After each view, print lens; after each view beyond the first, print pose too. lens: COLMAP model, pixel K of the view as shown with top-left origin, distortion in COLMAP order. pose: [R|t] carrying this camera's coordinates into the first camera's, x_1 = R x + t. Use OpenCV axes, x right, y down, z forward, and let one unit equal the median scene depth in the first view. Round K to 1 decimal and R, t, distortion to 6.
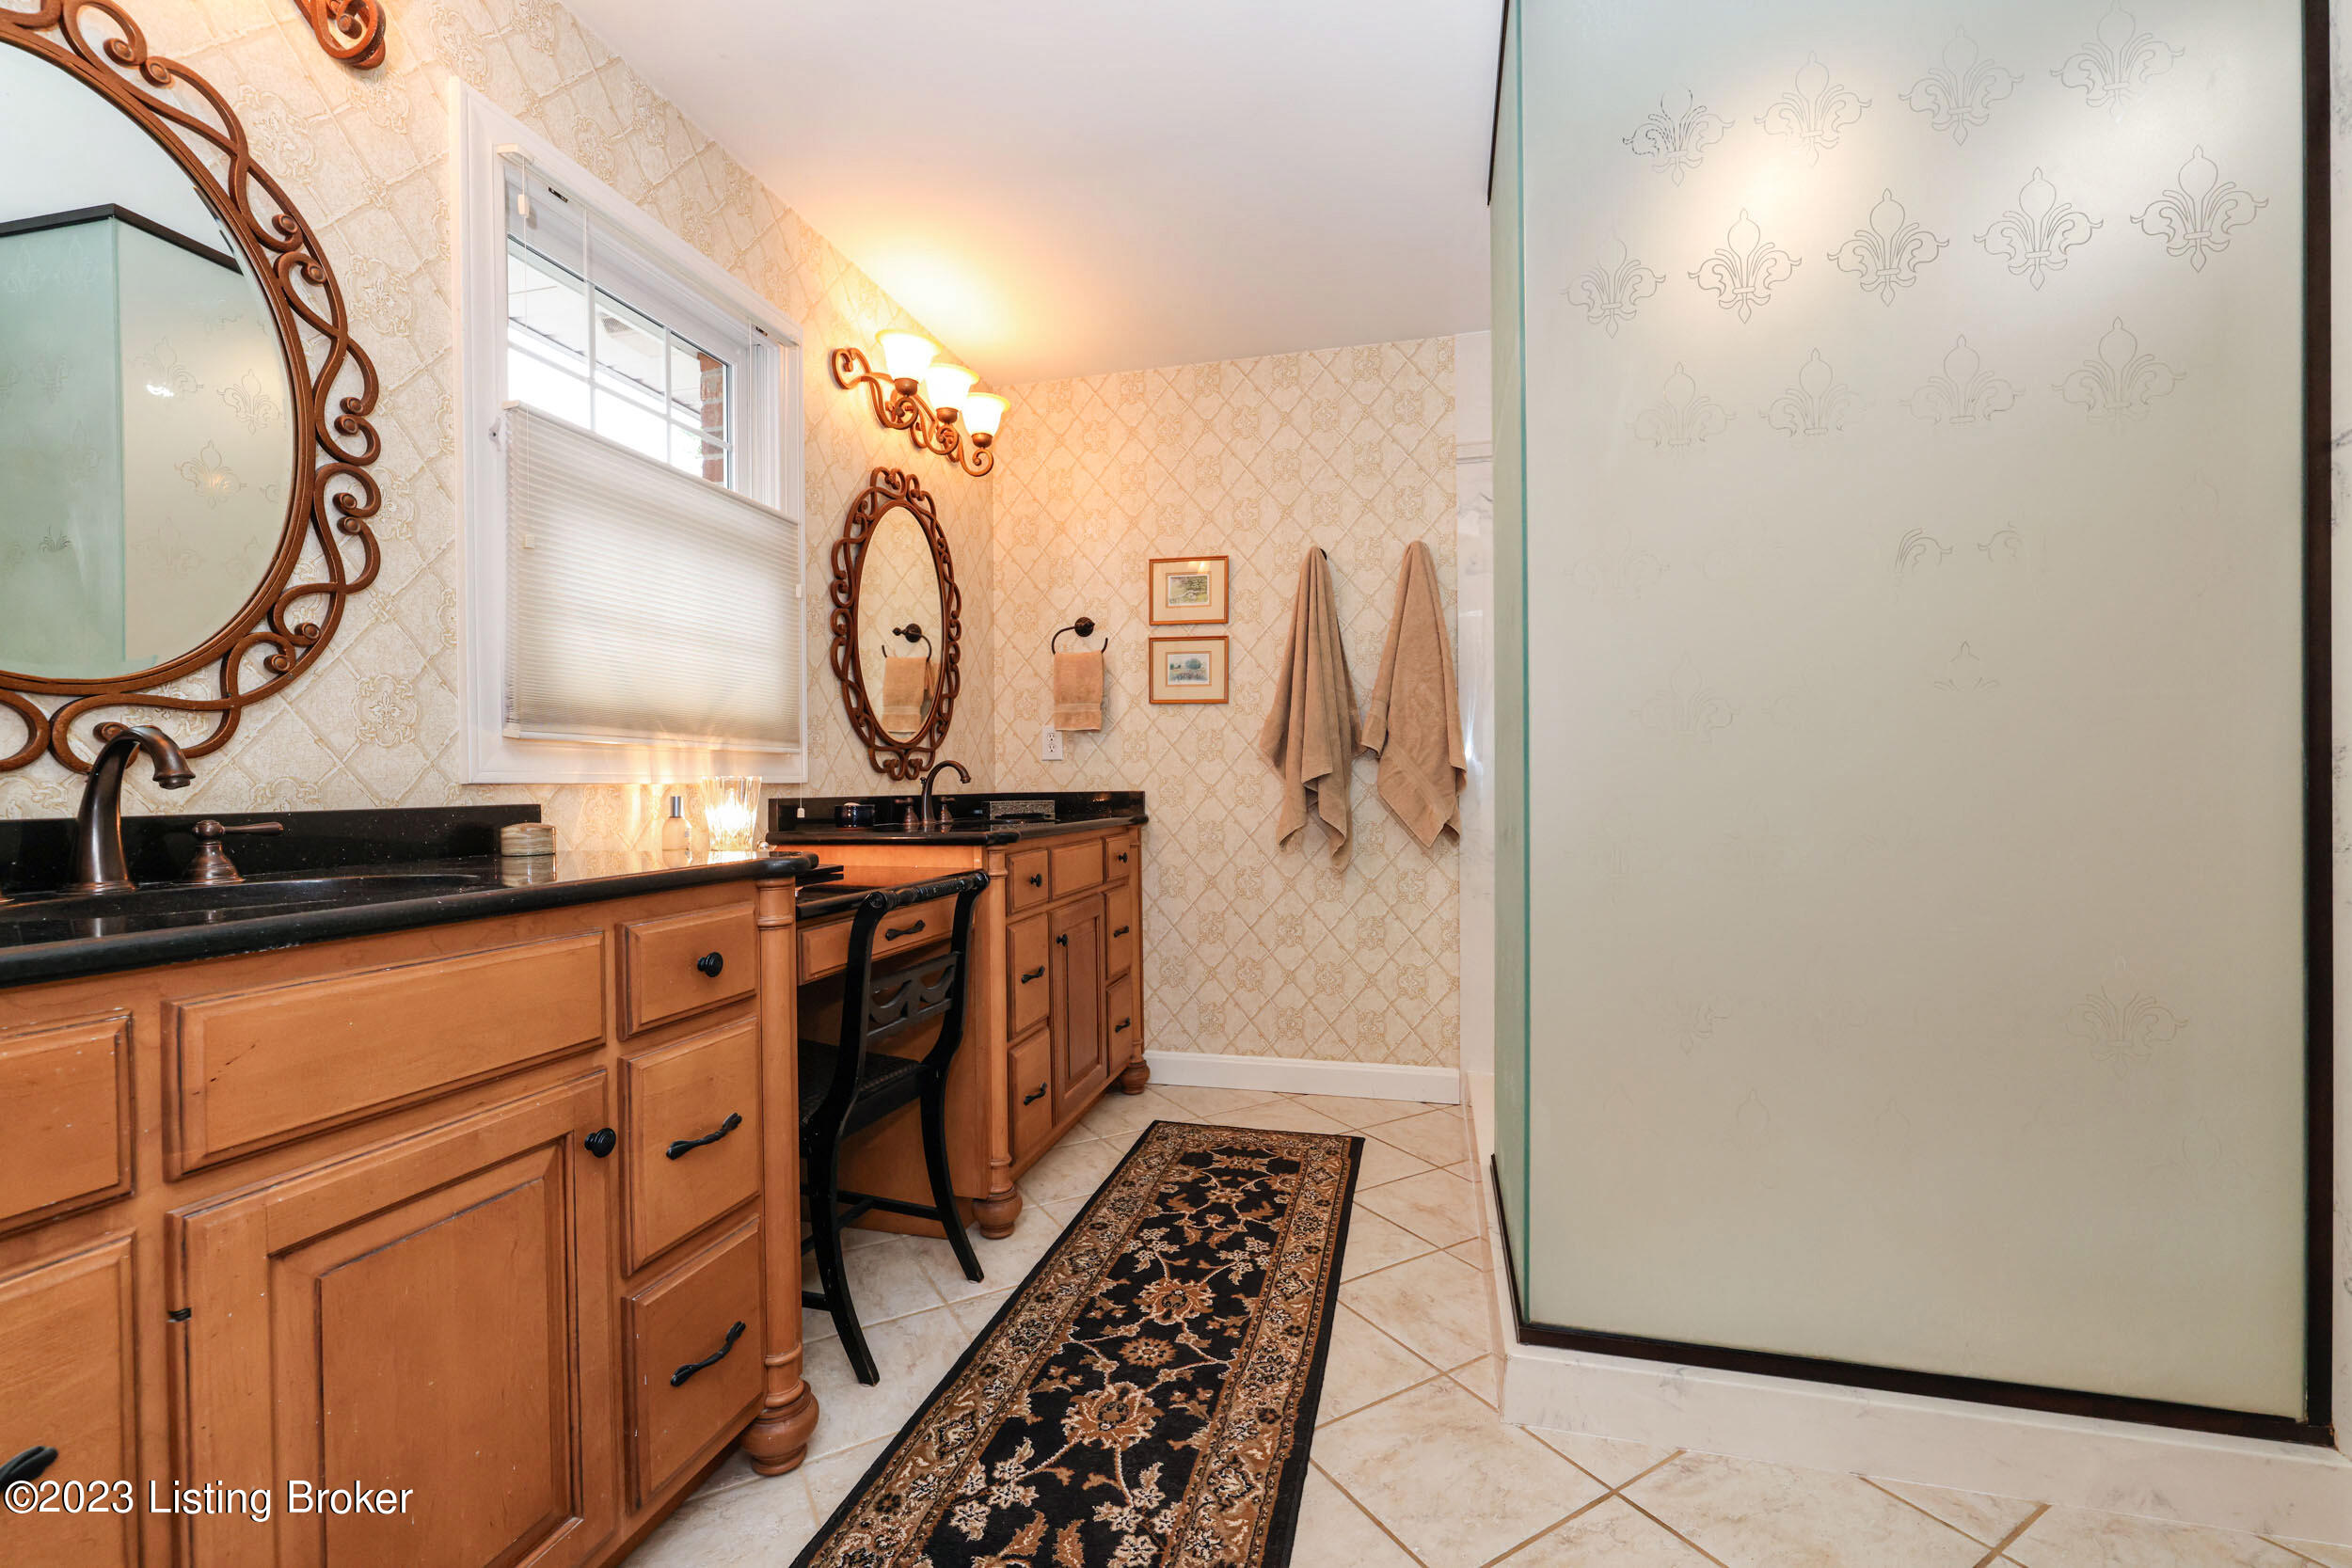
lens RADIAL K [[1012.8, 0, 1172.1], [0, 1012.8, 774.4], [0, 0, 1]] dist [0.002150, 0.000804]
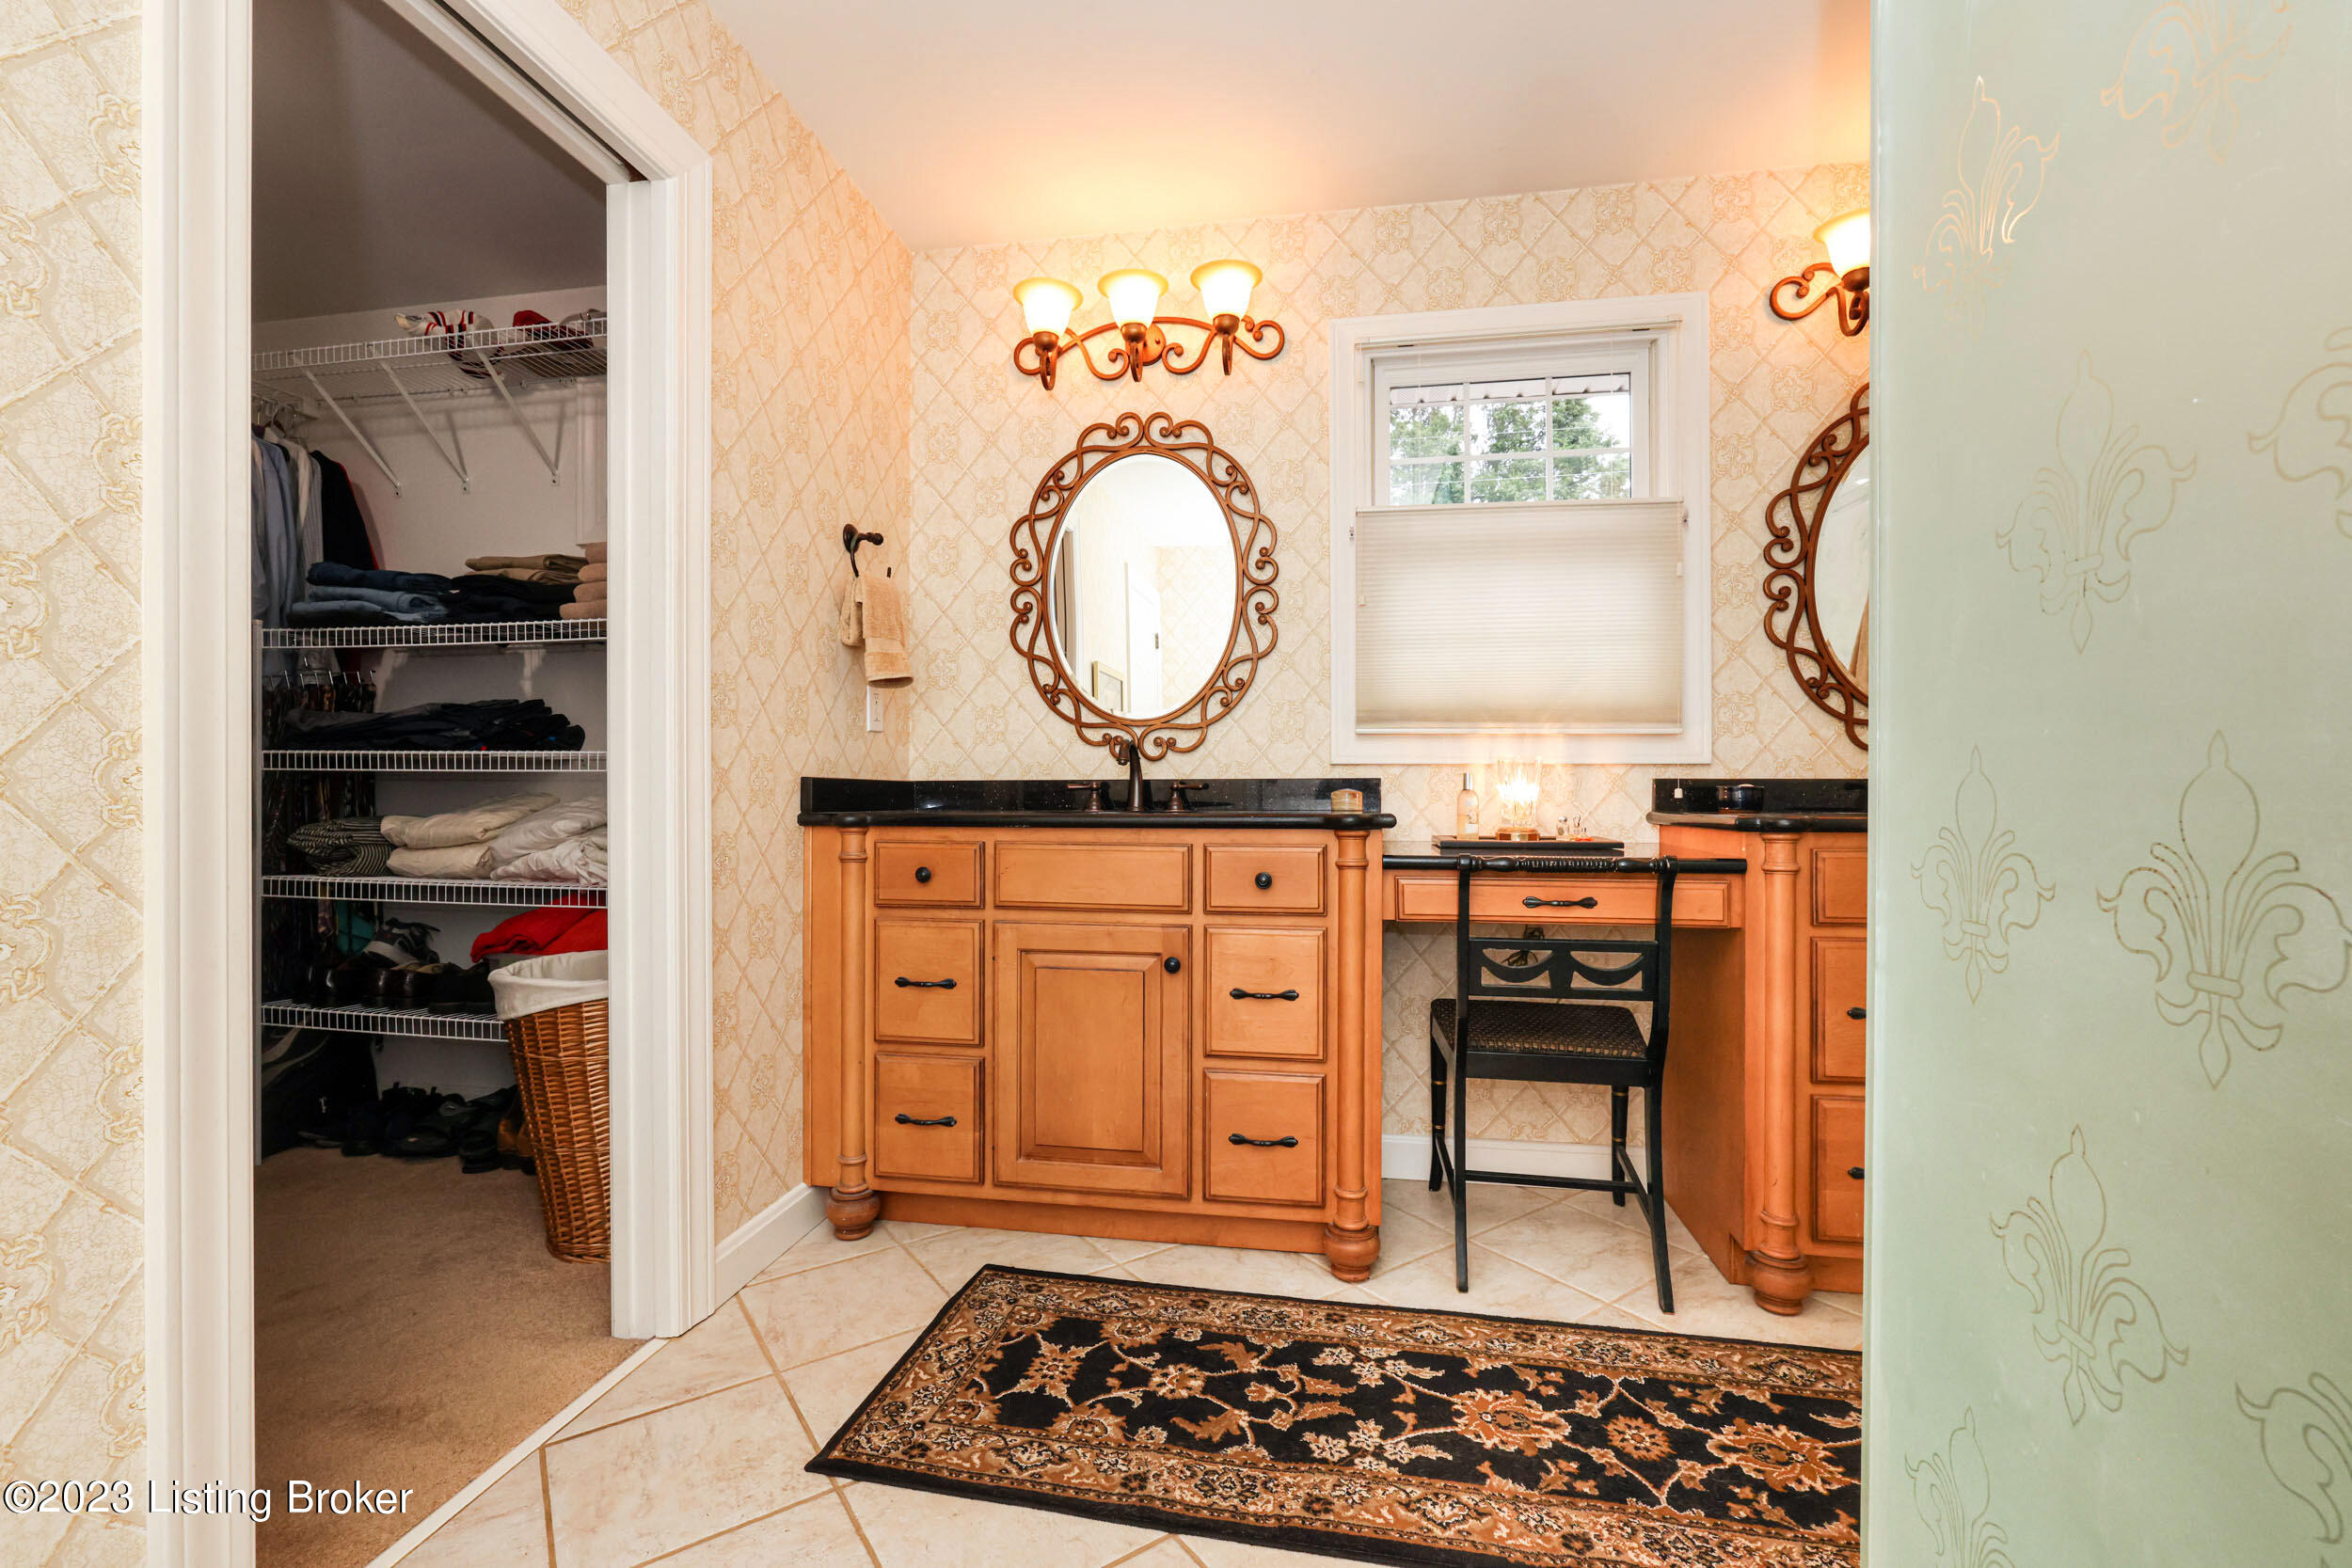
lens RADIAL K [[1012.8, 0, 1168.9], [0, 1012.8, 792.2], [0, 0, 1]] dist [0.002150, 0.000804]
pose [[0.063977, 0.023465, -0.997675, 0.941513], [0.006424, 0.999693, 0.023925, 0.016431], [0.997931, -0.007940, 0.063807, 0.684065]]
